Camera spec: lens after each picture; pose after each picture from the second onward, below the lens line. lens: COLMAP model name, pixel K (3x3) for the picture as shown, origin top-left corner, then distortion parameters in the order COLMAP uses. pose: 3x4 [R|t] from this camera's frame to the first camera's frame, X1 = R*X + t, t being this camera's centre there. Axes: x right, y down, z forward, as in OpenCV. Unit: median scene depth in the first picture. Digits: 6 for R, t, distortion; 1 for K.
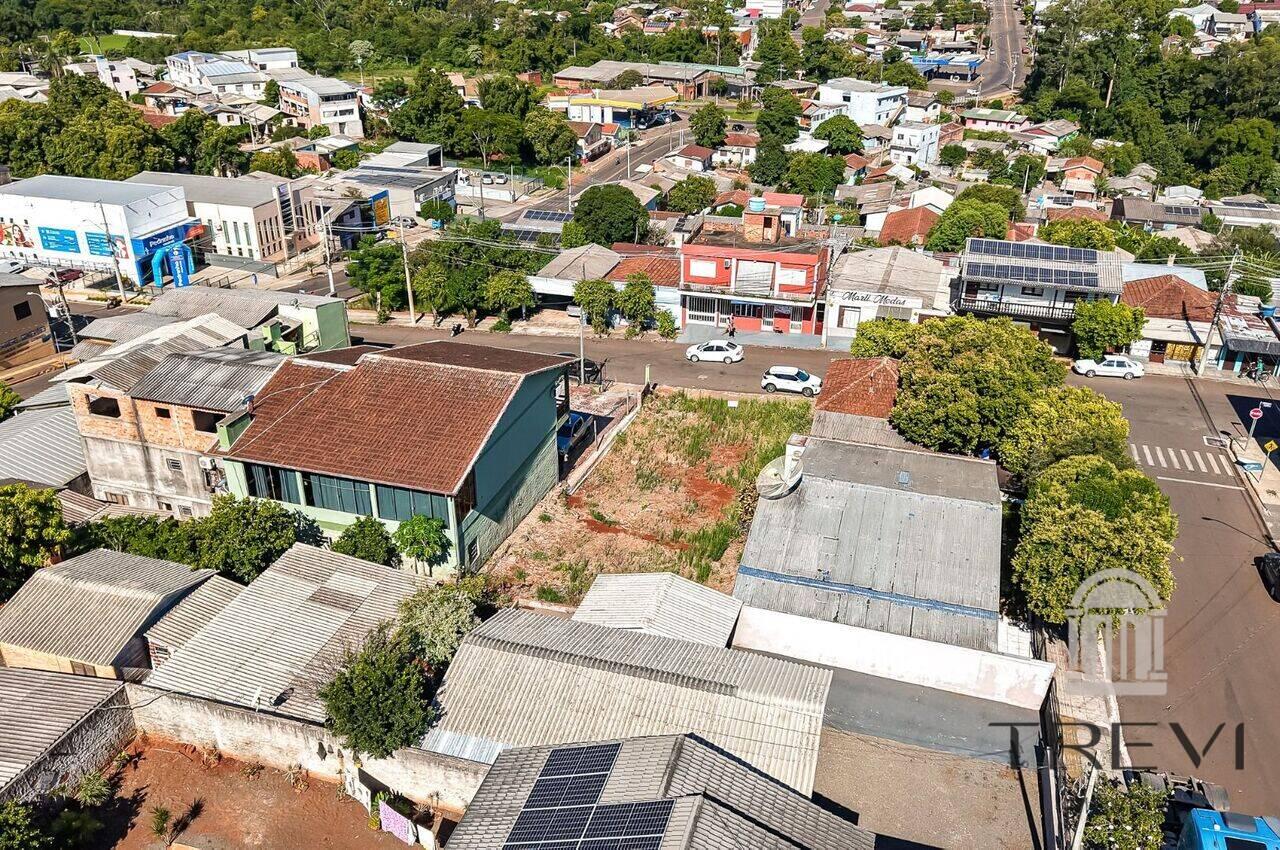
lens RADIAL K [[1011.1, 0, 639.1], [0, 1011.1, 430.9], [0, 0, 1]] dist [0.013866, -0.010123]
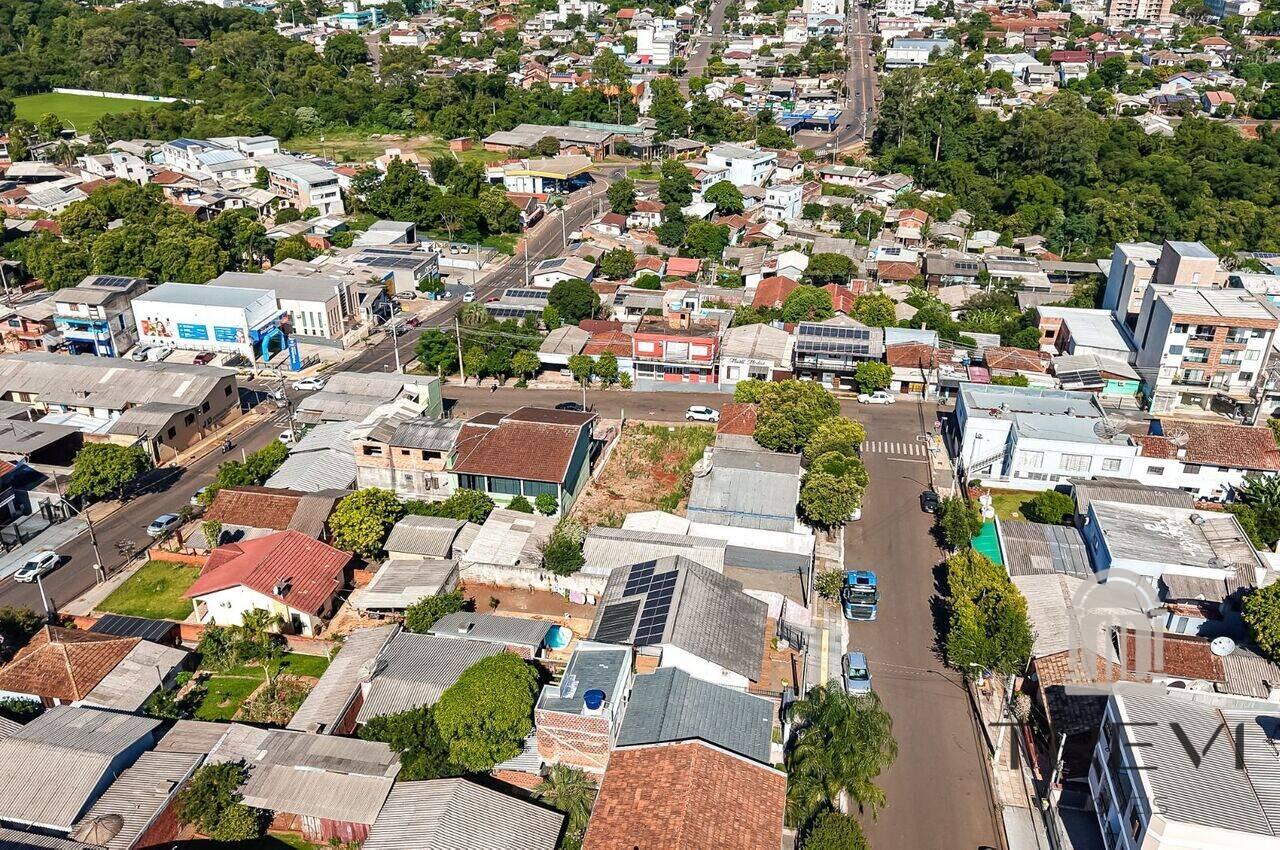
lens RADIAL K [[1017.5, 0, 640.0], [0, 1017.5, 425.0], [0, 0, 1]] dist [0.058015, -0.080286]
pose [[0.994092, -0.048352, 0.097172, -0.058811], [0.048922, 0.998797, -0.003493, -0.013100], [-0.096886, 0.008226, 0.995261, -0.339382]]
